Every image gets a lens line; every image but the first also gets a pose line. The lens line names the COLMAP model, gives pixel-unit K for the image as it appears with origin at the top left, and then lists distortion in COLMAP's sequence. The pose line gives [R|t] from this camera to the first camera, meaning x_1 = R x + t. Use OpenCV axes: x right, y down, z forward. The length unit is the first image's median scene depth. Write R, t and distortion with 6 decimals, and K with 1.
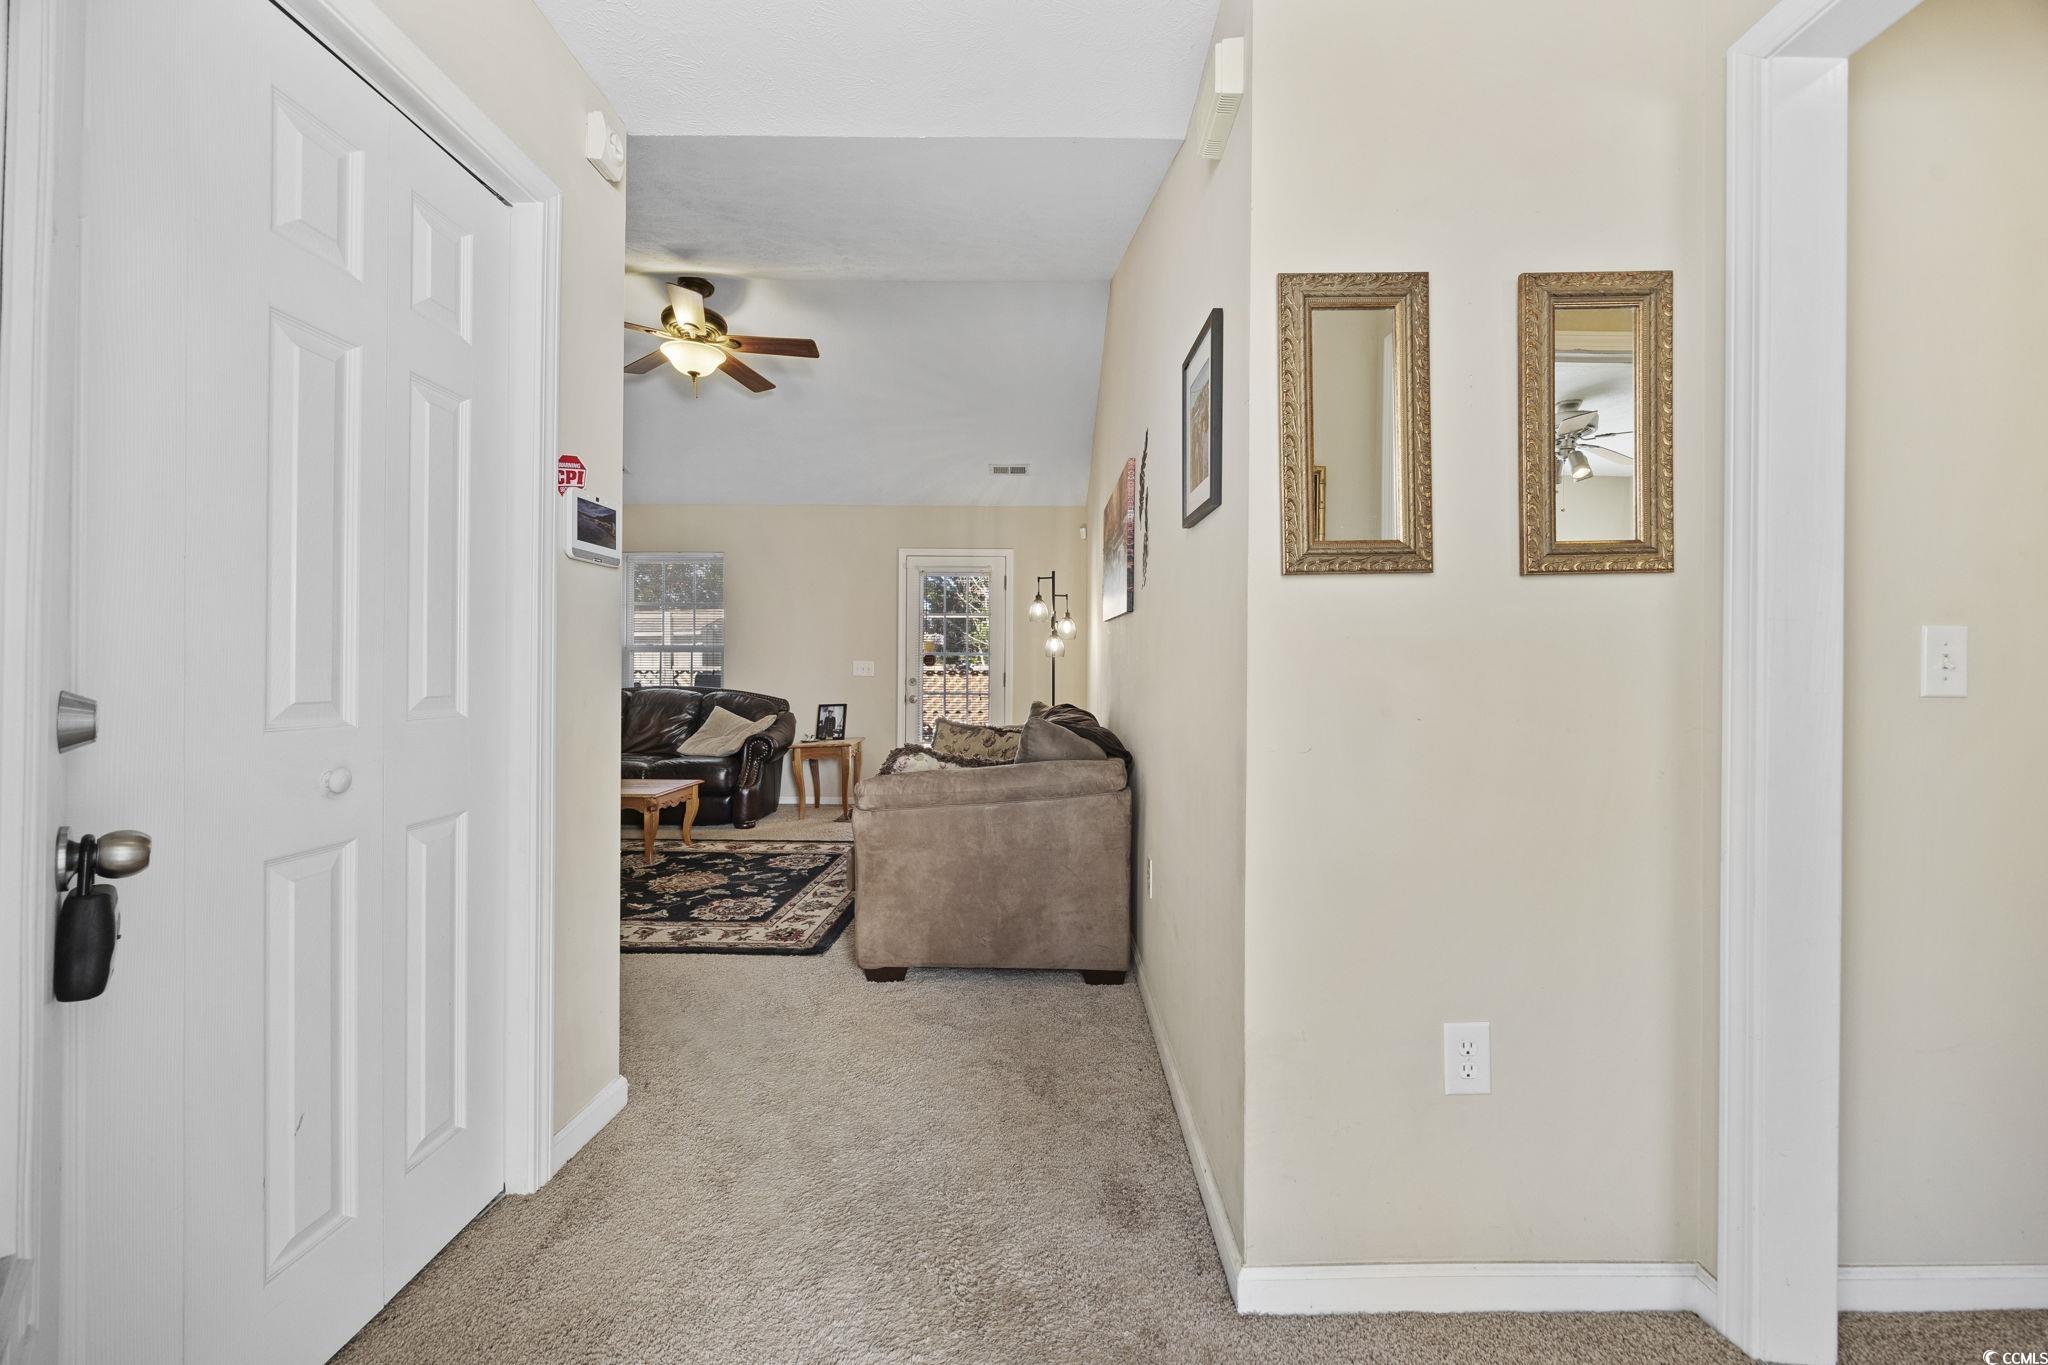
lens RADIAL K [[817.5, 0, 1037.5], [0, 817.5, 676.8], [0, 0, 1]] dist [-0.002352, -0.000232]
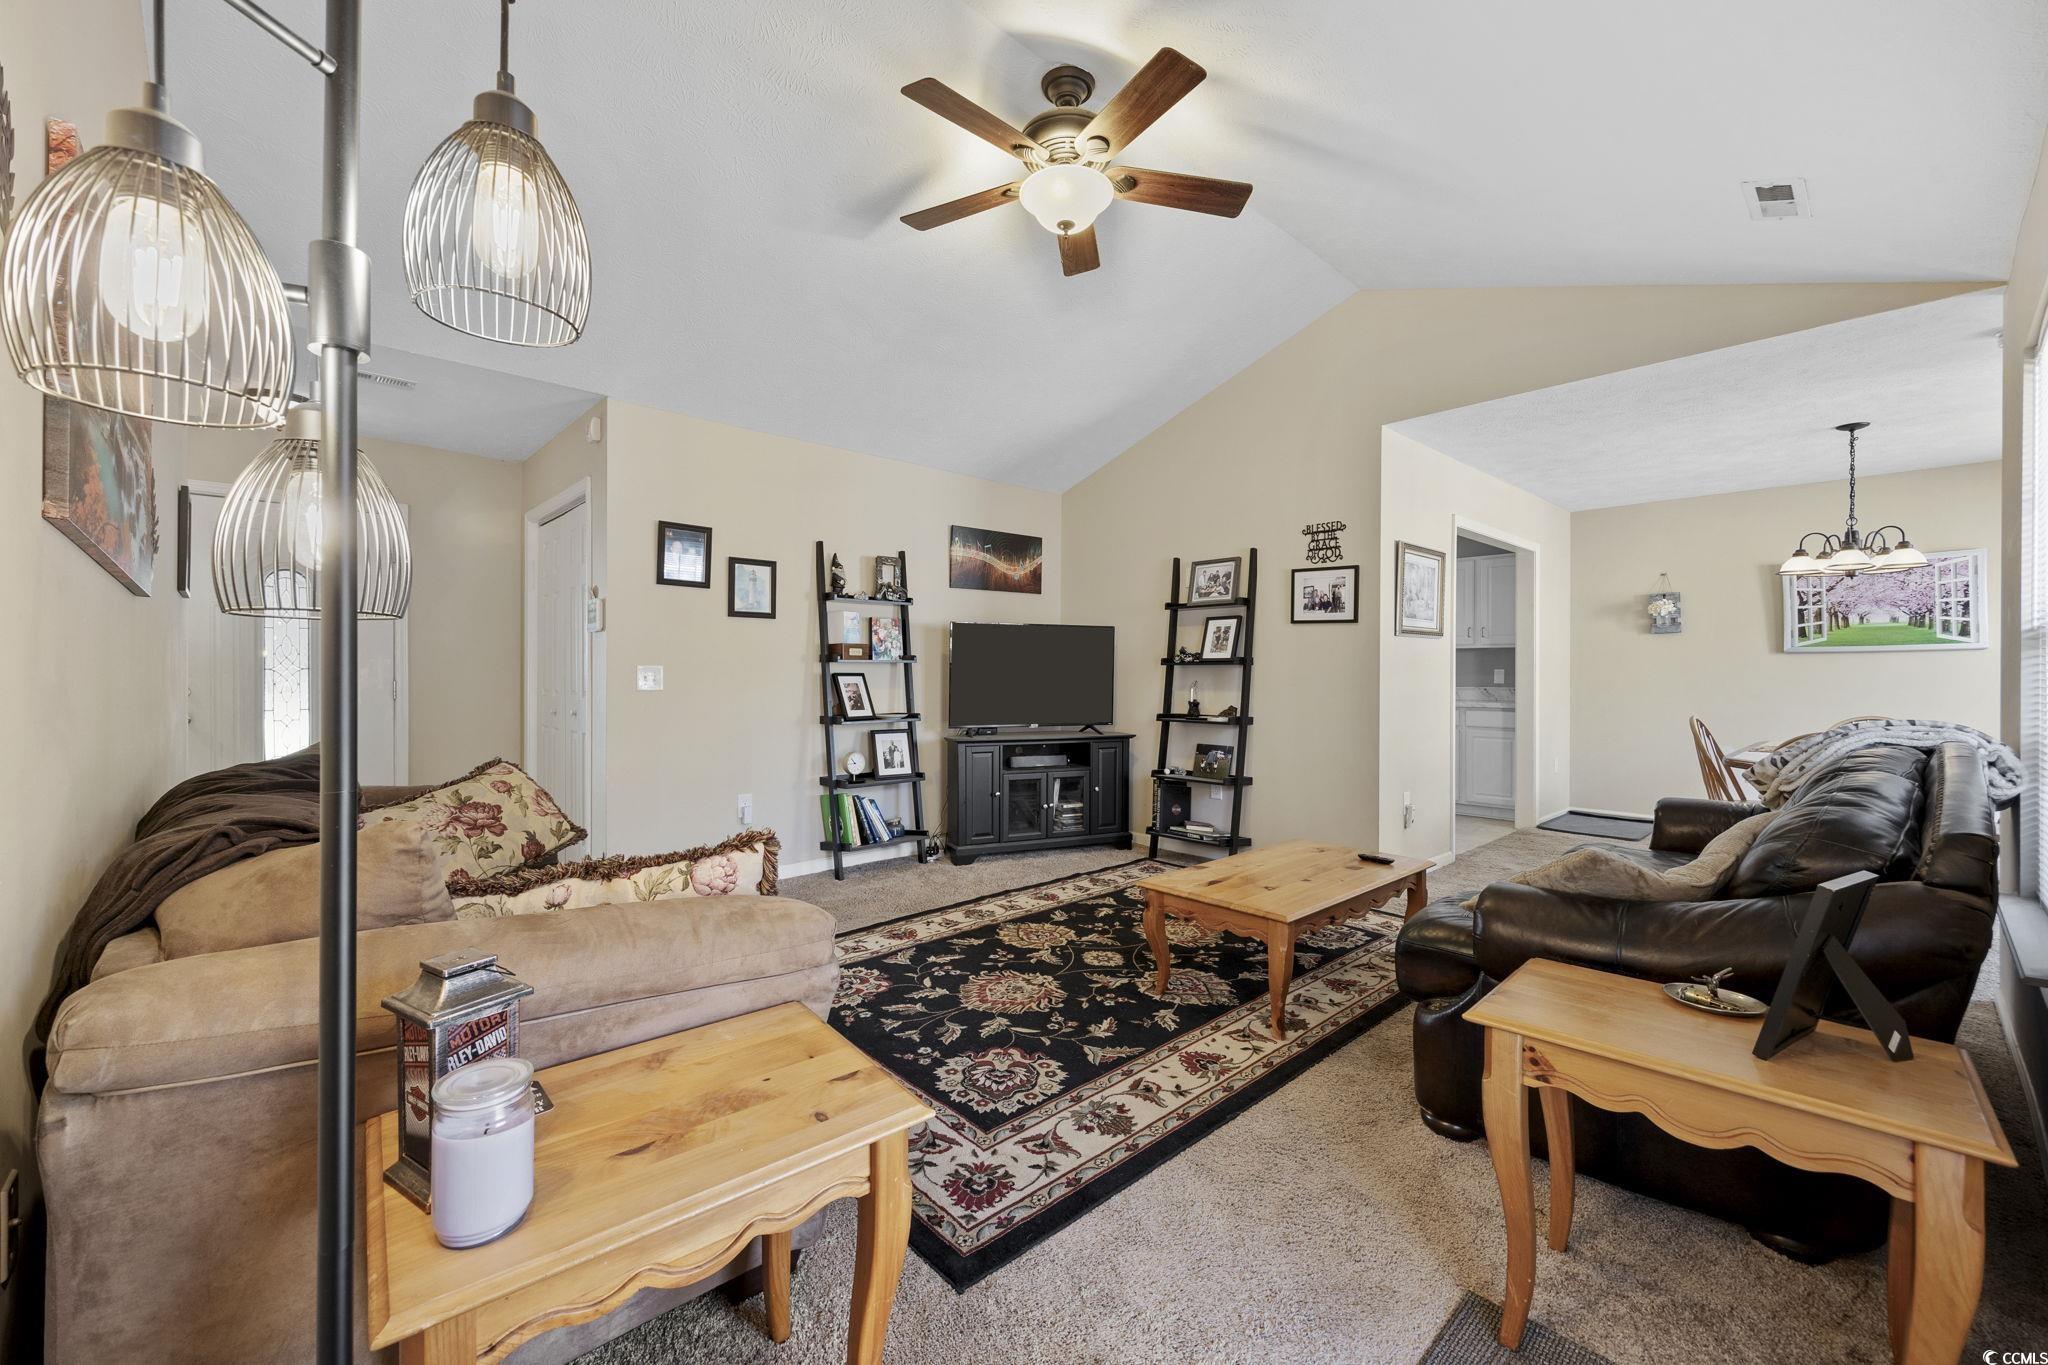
lens RADIAL K [[817.5, 0, 1037.5], [0, 817.5, 676.8], [0, 0, 1]] dist [-0.002352, -0.000232]
pose [[-0.726055, -0.004907, -0.687619, 0.026717], [-0.009464, 0.999951, 0.002857, -0.014917], [0.687572, 0.008582, -0.726066, 1.123965]]
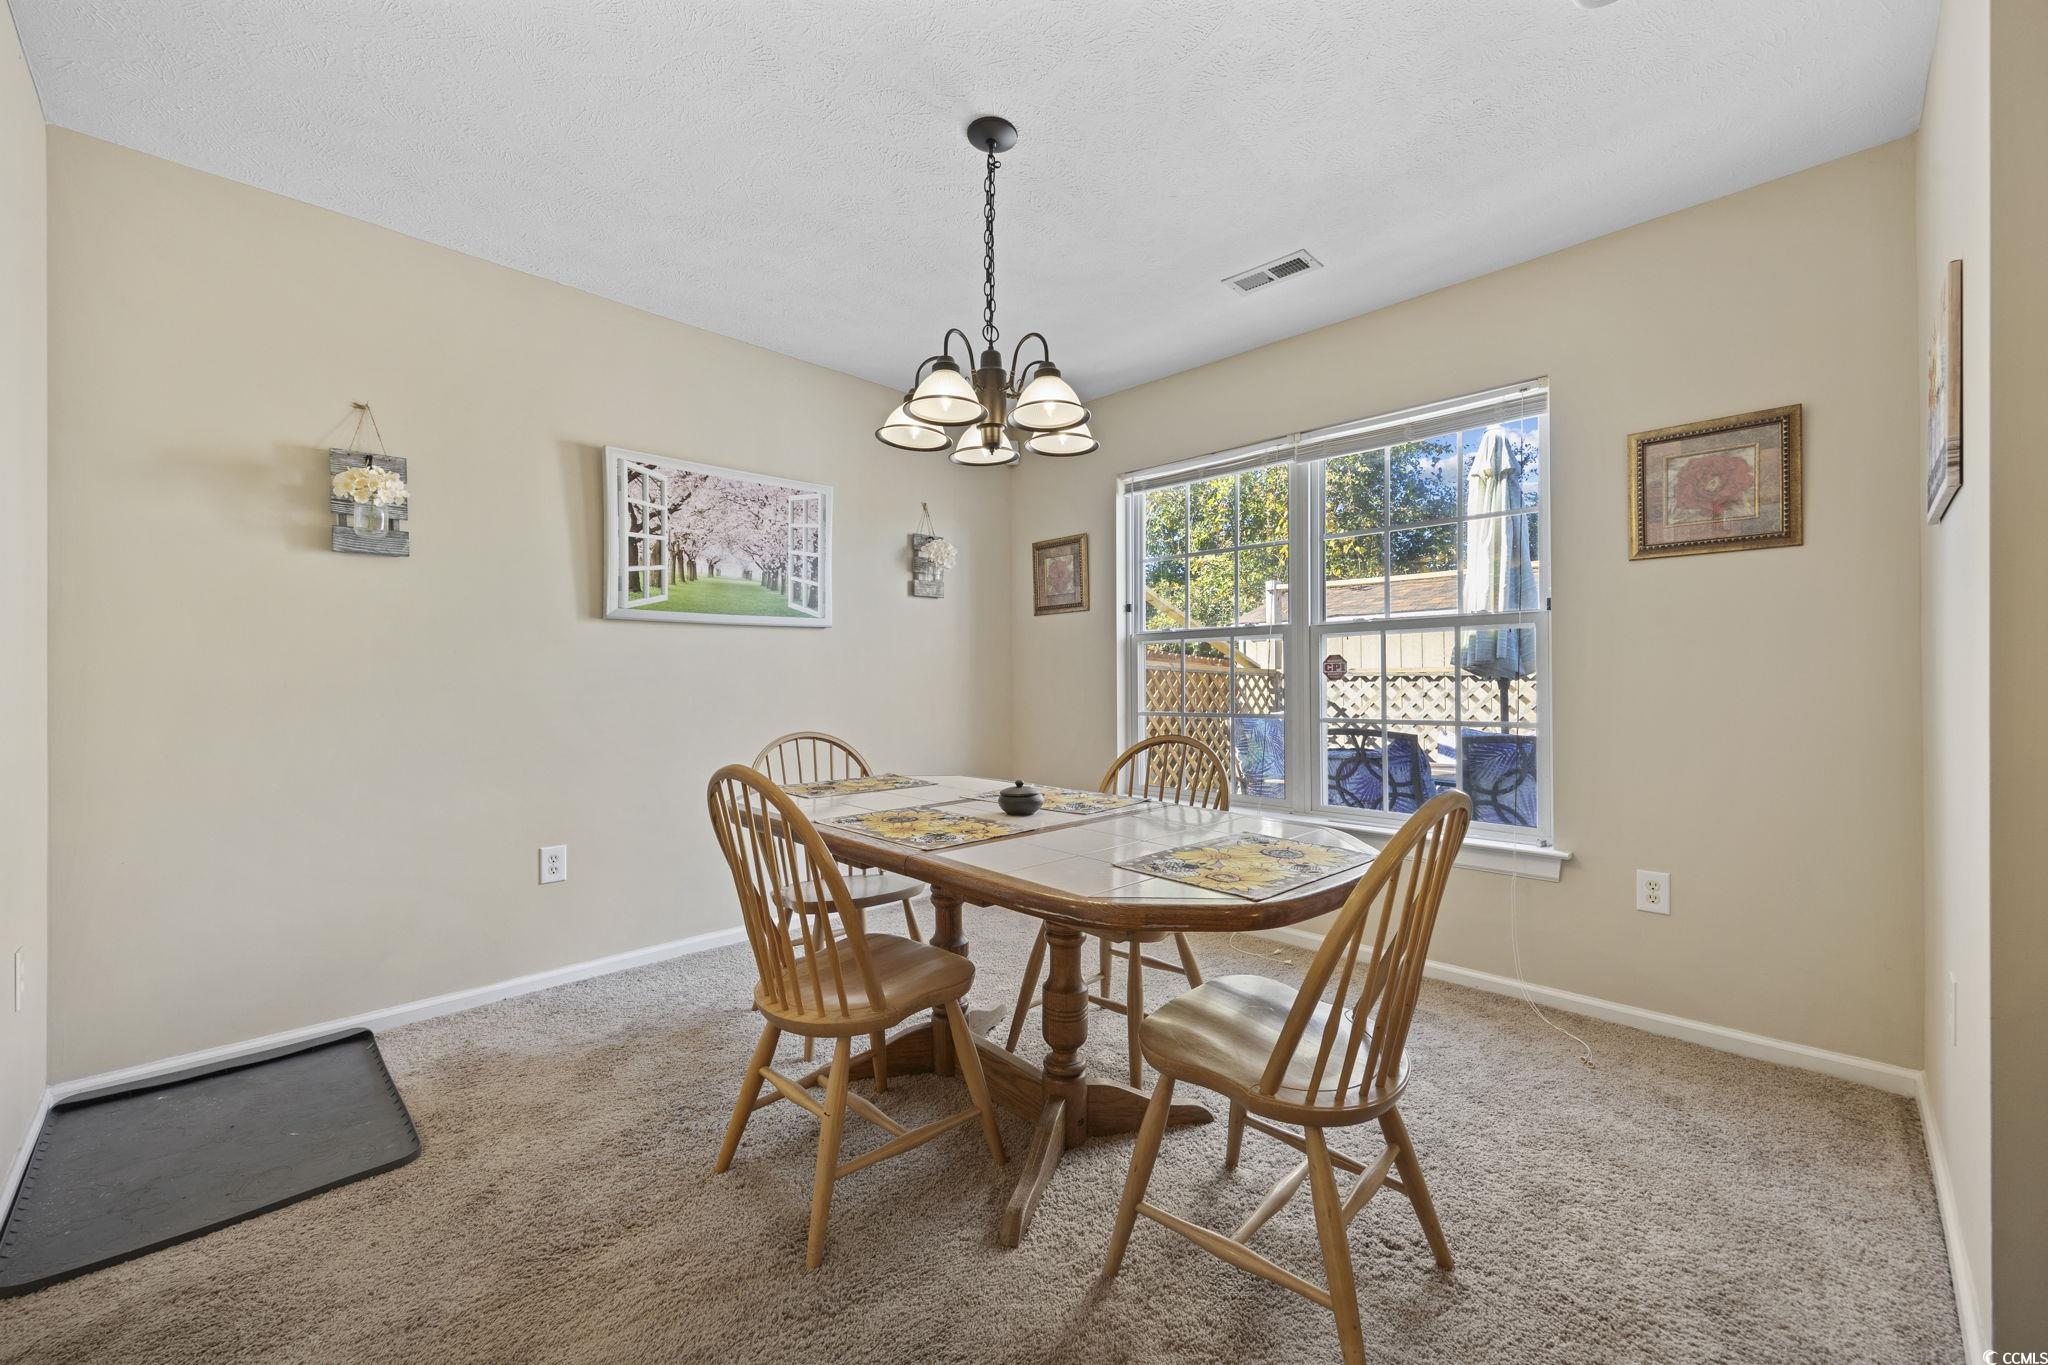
lens RADIAL K [[817.5, 0, 1037.5], [0, 817.5, 676.8], [0, 0, 1]] dist [-0.002352, -0.000232]
pose [[0.719820, -0.012950, -0.694040, -0.764268], [0.006875, 0.999910, -0.011527, -0.005759], [0.694127, 0.003526, 0.719844, 0.846713]]
